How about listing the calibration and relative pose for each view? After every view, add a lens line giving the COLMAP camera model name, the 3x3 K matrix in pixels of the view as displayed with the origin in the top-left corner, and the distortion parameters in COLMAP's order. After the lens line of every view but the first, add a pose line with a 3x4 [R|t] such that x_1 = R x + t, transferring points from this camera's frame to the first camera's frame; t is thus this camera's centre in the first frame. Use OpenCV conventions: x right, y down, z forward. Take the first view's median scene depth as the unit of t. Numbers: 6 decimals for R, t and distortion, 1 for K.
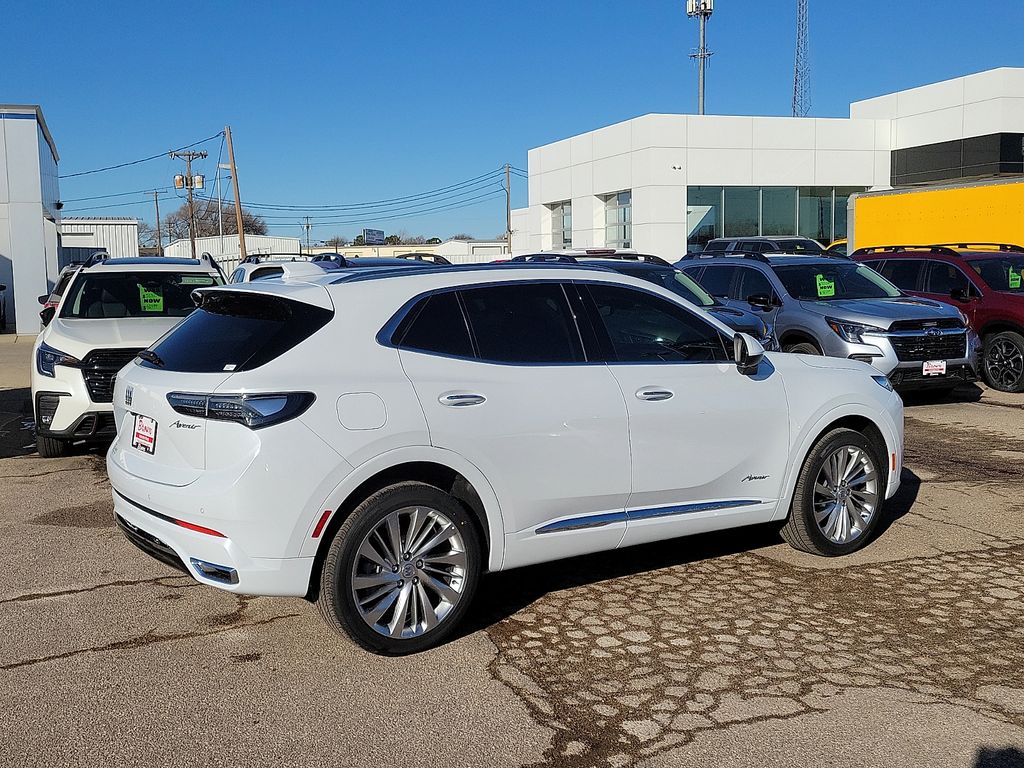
lens RADIAL K [[1084.2, 0, 496.3], [0, 1084.2, 372.8], [0, 0, 1]] dist [0.053739, 0.000000]
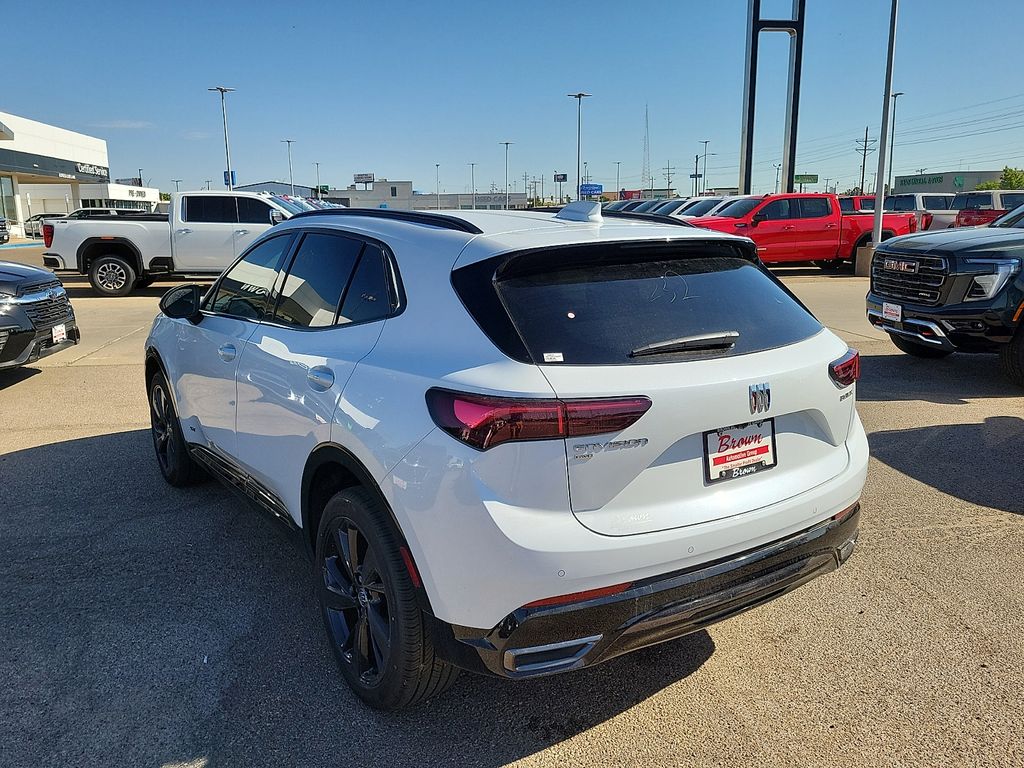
lens RADIAL K [[799.3, 0, 490.0], [0, 799.3, 378.6], [0, 0, 1]] dist [0.042125, -0.023905]
pose [[0.018512, -0.182421, 0.983046, -0.797920], [0.102526, 0.978378, 0.179624, -0.092723], [-0.994558, 0.097463, 0.036815, 1.115877]]
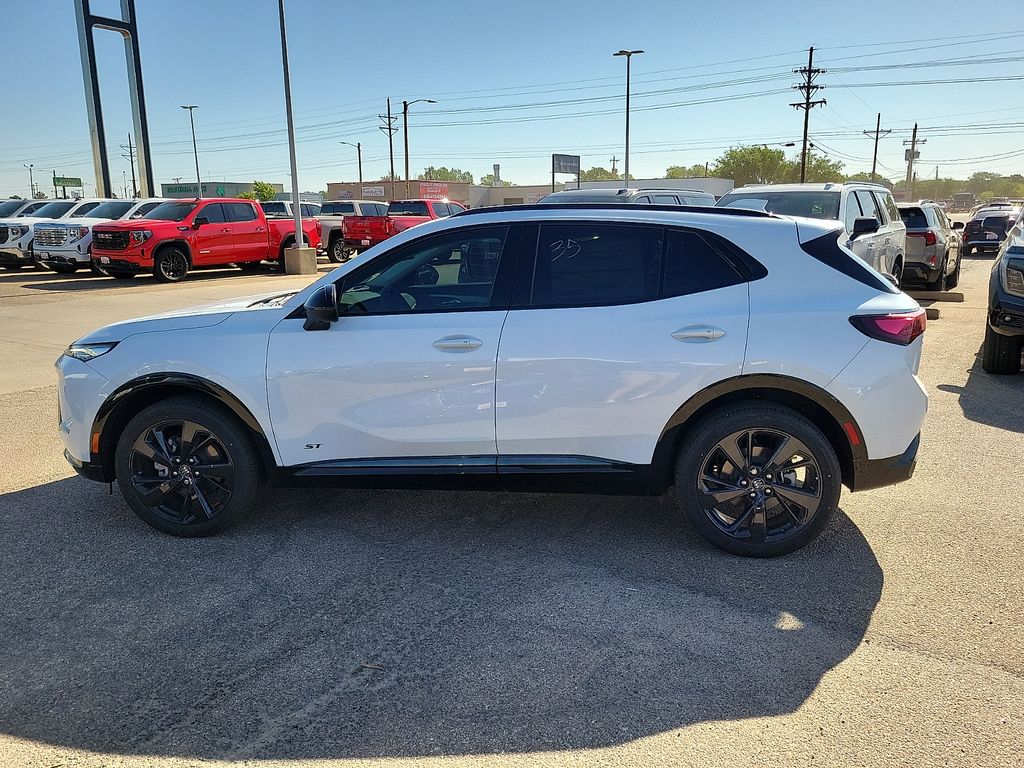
lens RADIAL K [[799.3, 0, 502.7], [0, 799.3, 379.7], [0, 0, 1]] dist [0.042125, -0.023905]
pose [[-0.739188, -0.112912, 0.663967, -0.599968], [0.082745, 0.963153, 0.255911, -0.163770], [-0.668397, 0.244106, -0.702608, 1.906337]]
